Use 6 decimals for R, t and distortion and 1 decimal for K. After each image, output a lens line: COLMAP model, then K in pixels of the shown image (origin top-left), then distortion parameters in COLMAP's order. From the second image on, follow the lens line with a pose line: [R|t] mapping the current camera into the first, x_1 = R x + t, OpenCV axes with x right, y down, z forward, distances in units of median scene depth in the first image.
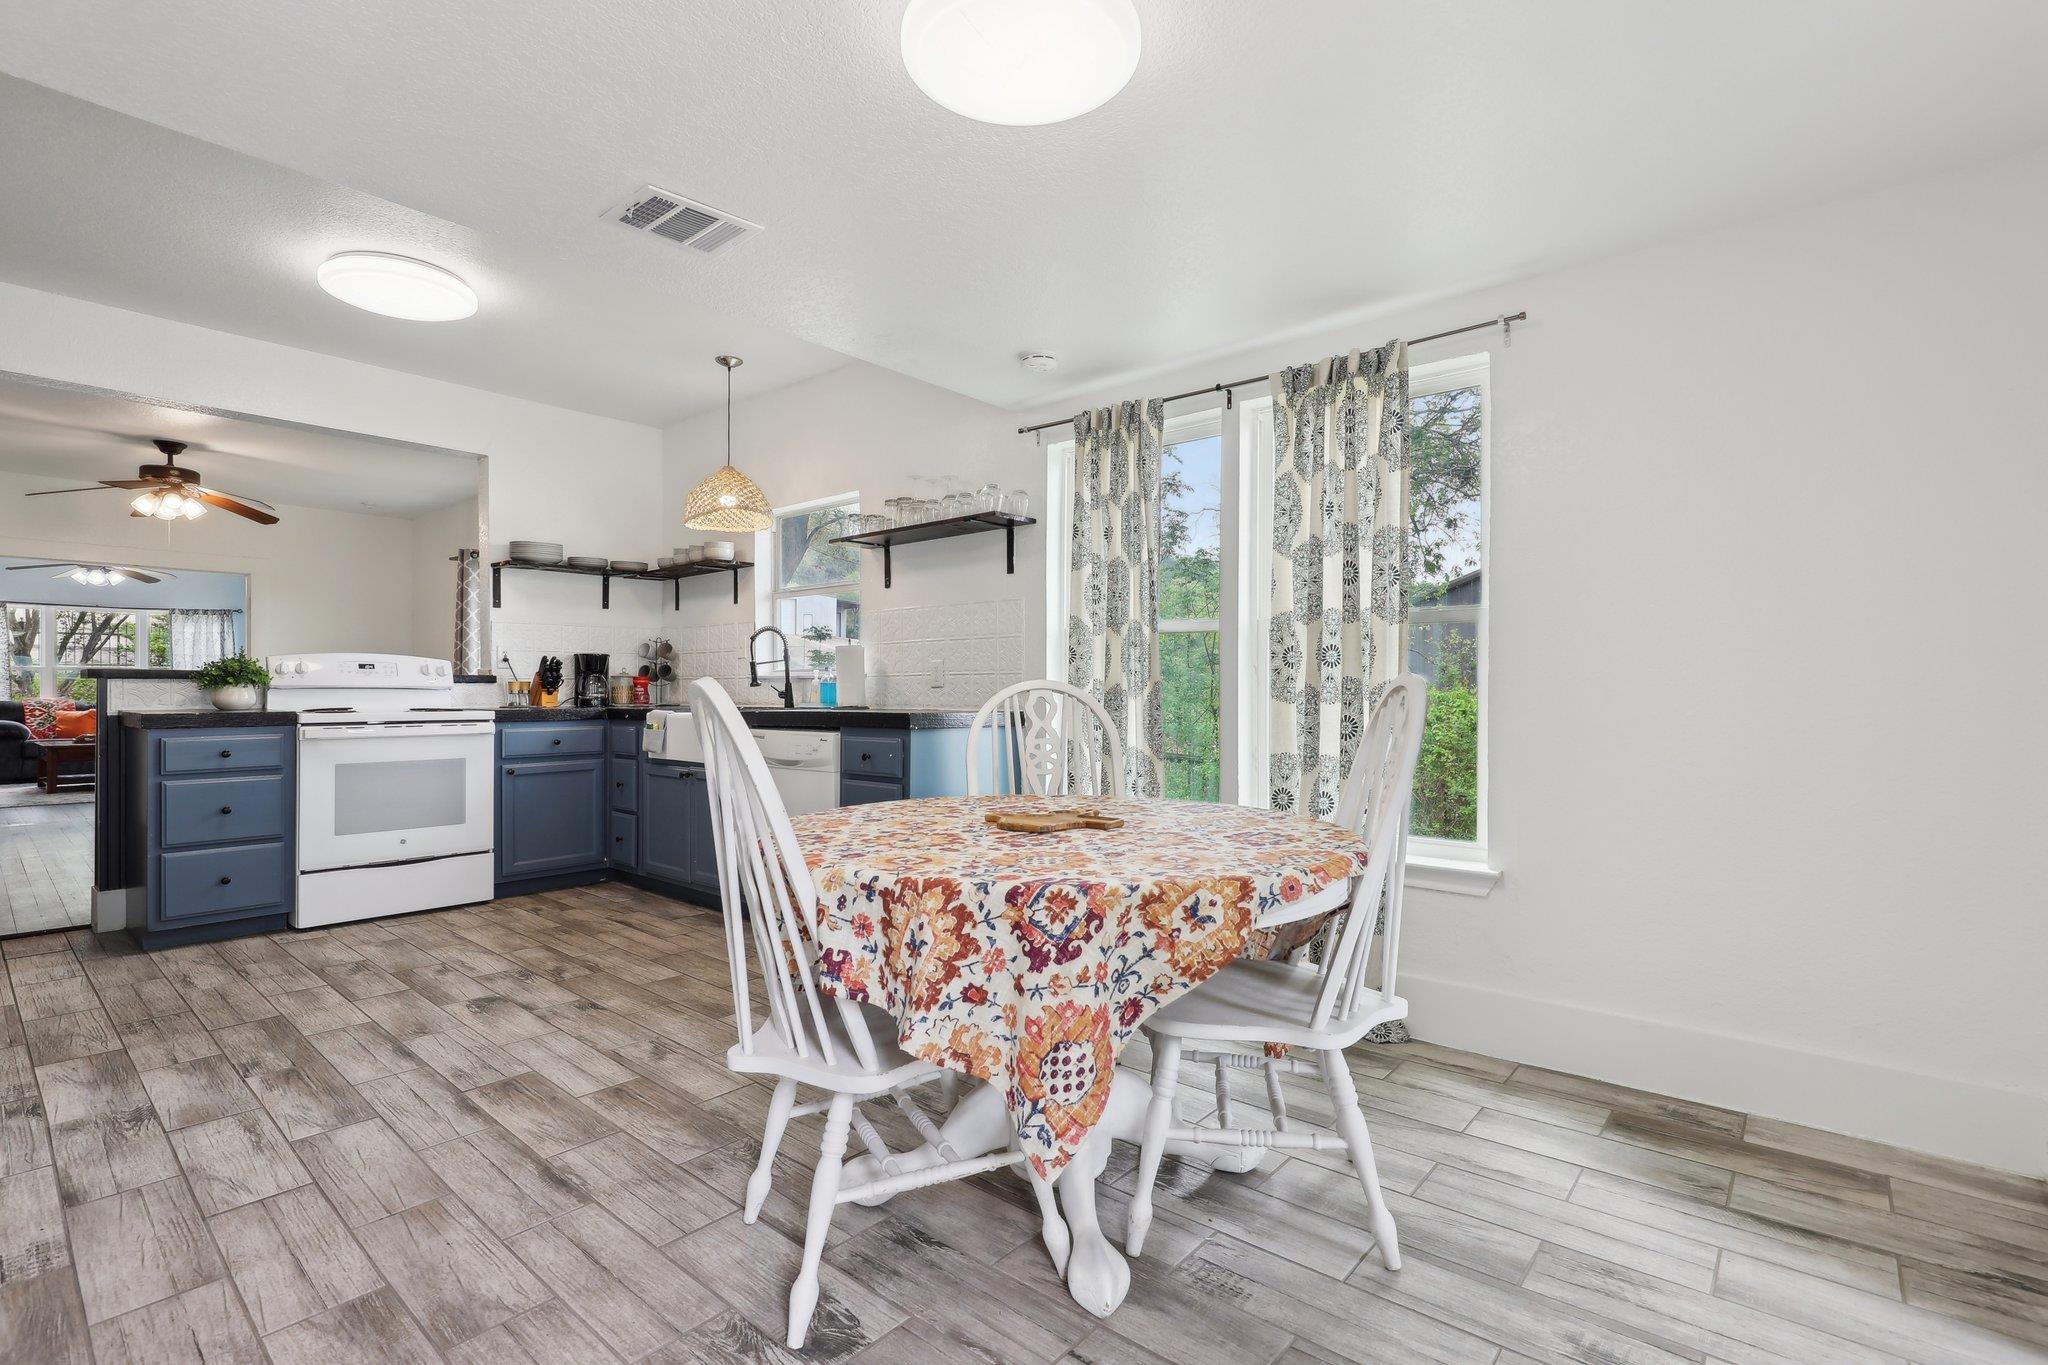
lens RADIAL K [[949.8, 0, 1036.8], [0, 949.8, 684.9], [0, 0, 1]] dist [-0.009703, -0.000084]
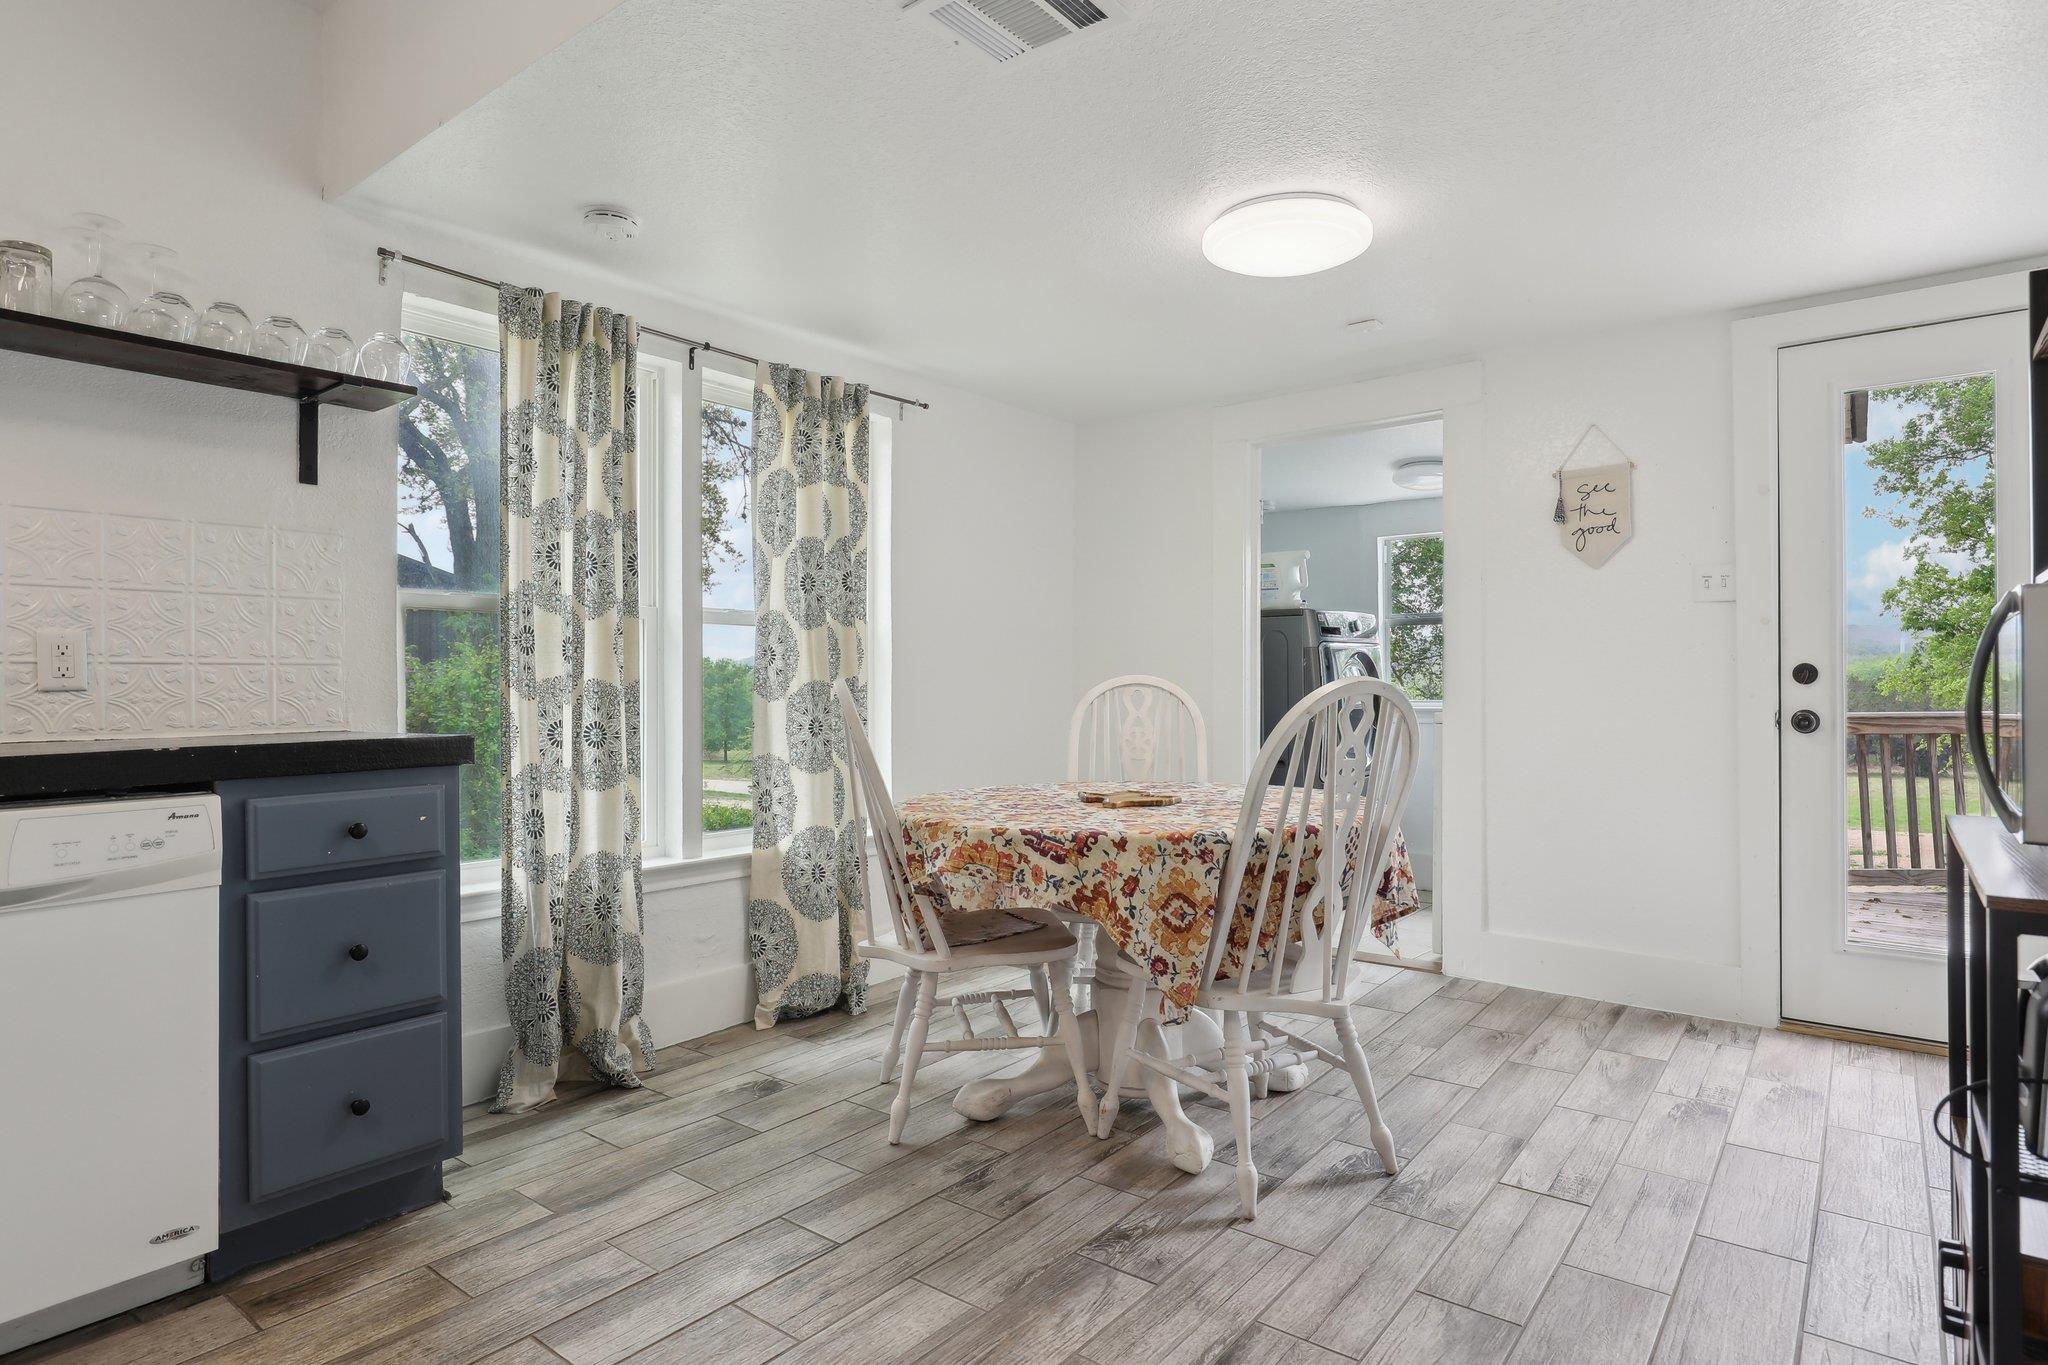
lens RADIAL K [[1109.2, 0, 1035.3], [0, 1109.2, 674.1], [0, 0, 1]] dist [-0.008793, -0.000923]
pose [[-0.053068, 0.006756, 0.998568, -0.753695], [0.001792, 0.999976, -0.006670, -0.000654], [-0.998589, 0.001436, -0.053079, 0.662372]]
